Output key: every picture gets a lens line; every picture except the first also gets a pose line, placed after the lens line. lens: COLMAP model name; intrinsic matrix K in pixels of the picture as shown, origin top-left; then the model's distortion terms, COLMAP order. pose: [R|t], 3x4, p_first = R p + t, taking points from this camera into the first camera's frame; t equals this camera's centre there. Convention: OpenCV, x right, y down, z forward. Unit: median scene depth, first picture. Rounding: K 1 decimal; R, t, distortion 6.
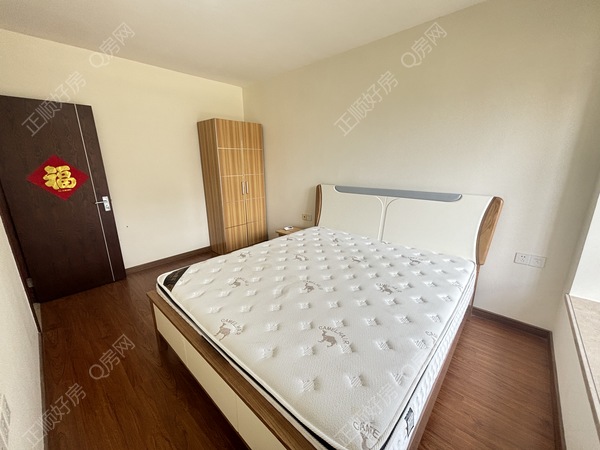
lens RADIAL K [[241.9, 0, 299.3], [0, 241.9, 224.8], [0, 0, 1]] dist [-0.000957, -0.000299]
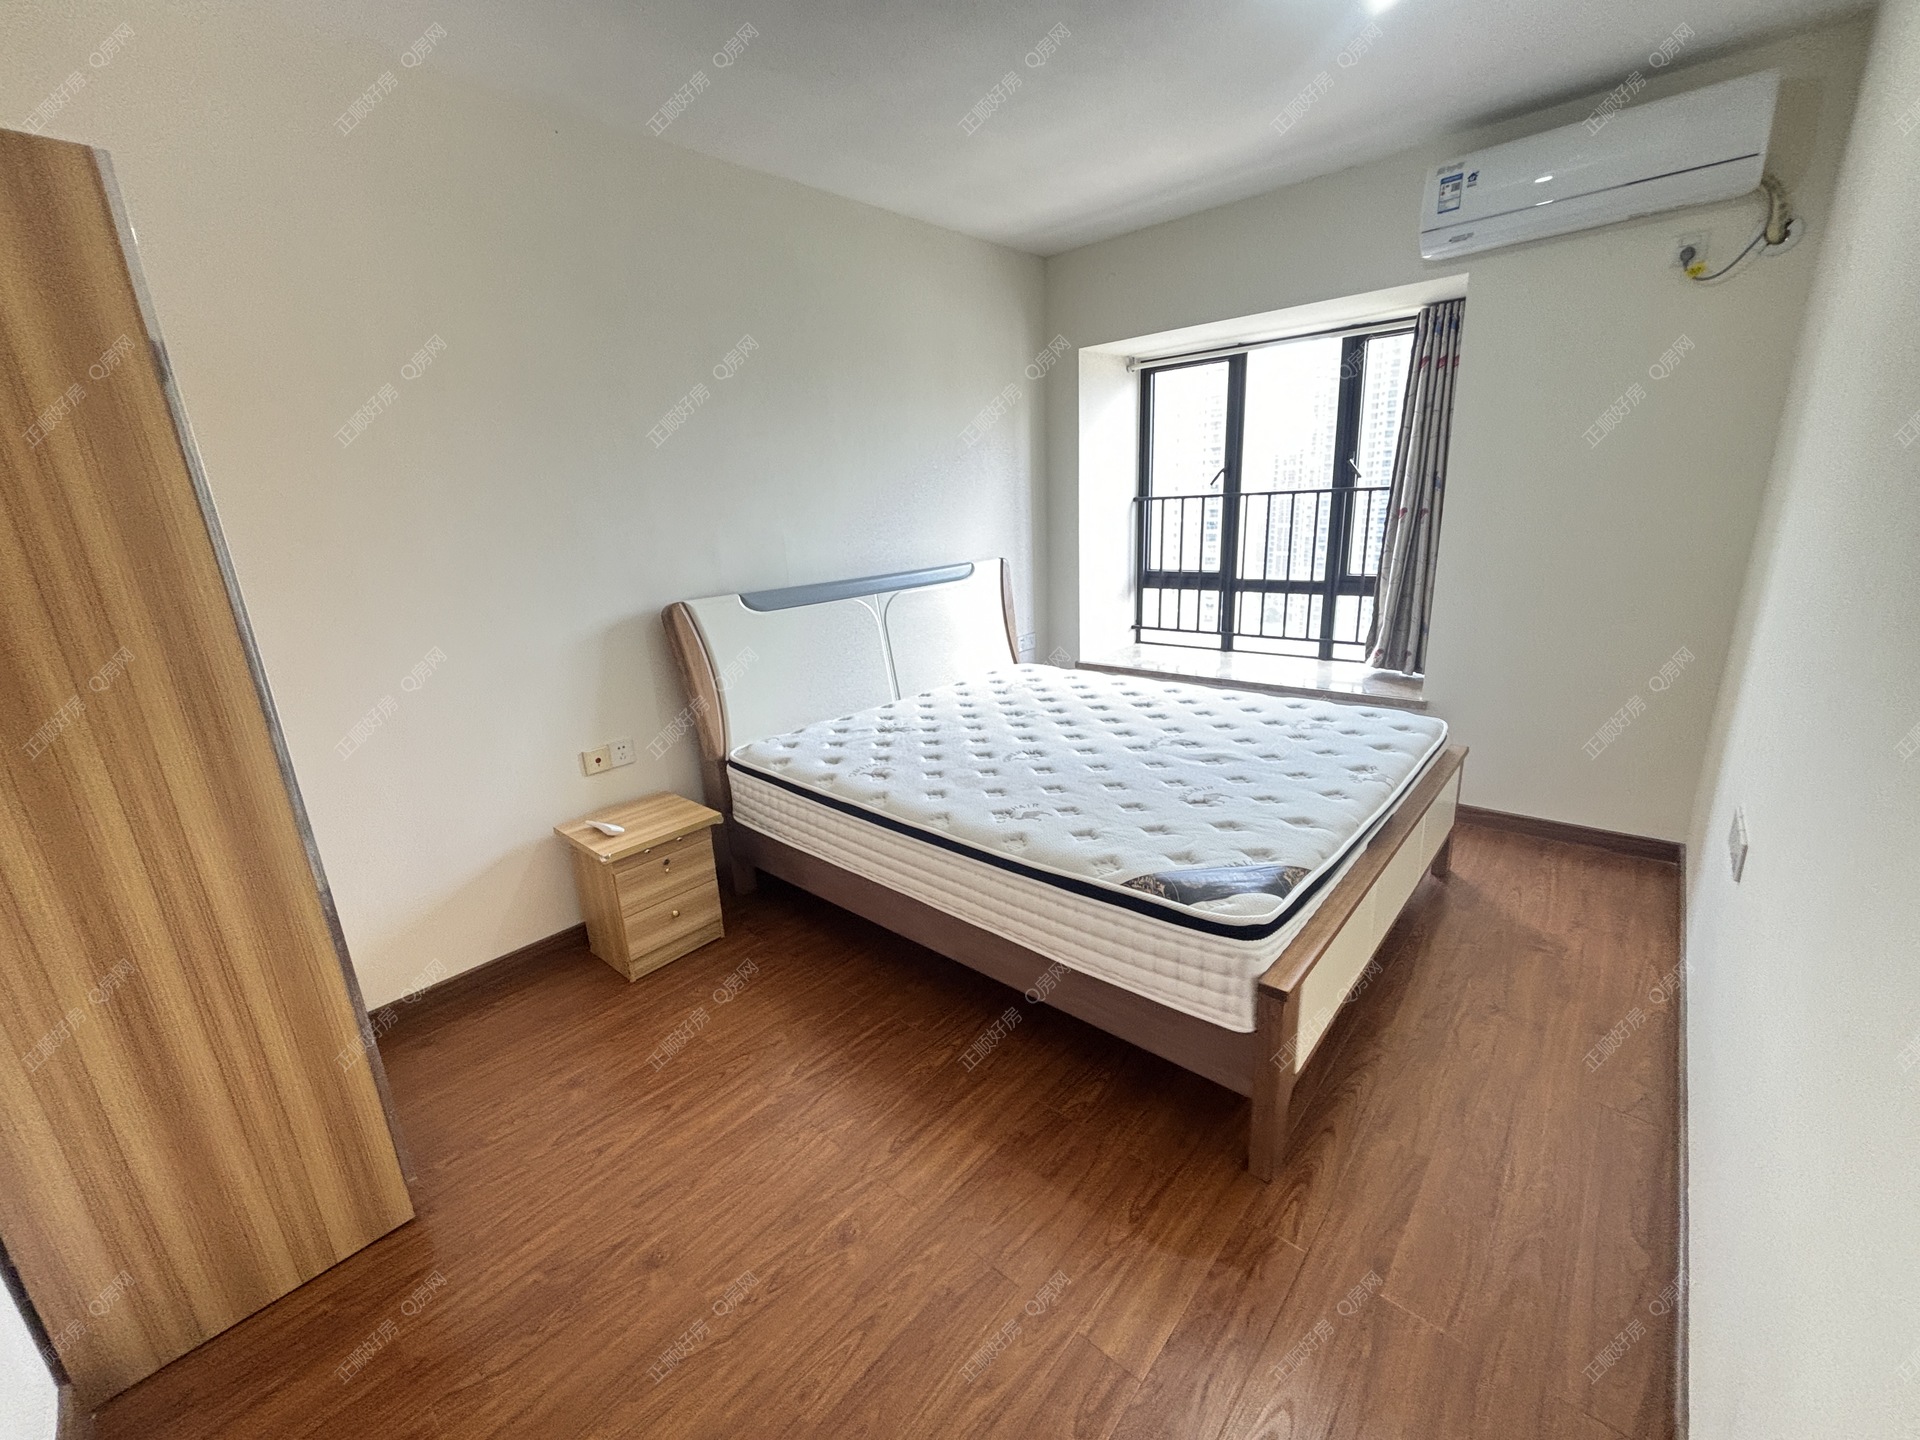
lens RADIAL K [[774.0, 0, 958.6], [0, 774.0, 719.5], [0, 0, 1]] dist [-0.000957, -0.000299]
pose [[-0.019858, -0.264631, 0.964145, -0.820231], [0.298475, 0.918792, 0.258330, -0.186651], [-0.954211, 0.292903, 0.060741, 0.733269]]
